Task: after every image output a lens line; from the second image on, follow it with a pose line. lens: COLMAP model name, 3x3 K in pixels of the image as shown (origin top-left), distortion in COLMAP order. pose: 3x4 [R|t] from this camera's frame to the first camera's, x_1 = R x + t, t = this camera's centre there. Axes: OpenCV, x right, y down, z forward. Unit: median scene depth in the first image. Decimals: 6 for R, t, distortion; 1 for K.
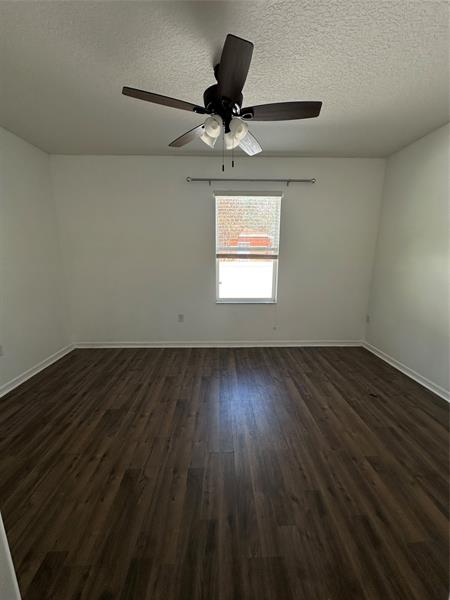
lens RADIAL K [[237.9, 0, 224.7], [0, 237.9, 300.1], [0, 0, 1]] dist [-0.001873, -0.000467]
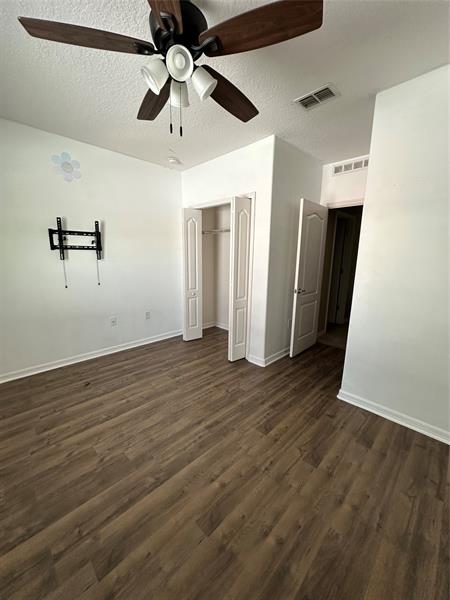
lens RADIAL K [[237.9, 0, 223.6], [0, 237.9, 298.5], [0, 0, 1]] dist [-0.001873, -0.000467]
pose [[-0.681952, -0.149392, 0.715978, -0.633659], [0.125976, 0.940296, 0.316187, -0.281451], [-0.720467, 0.305820, -0.622416, 1.408585]]
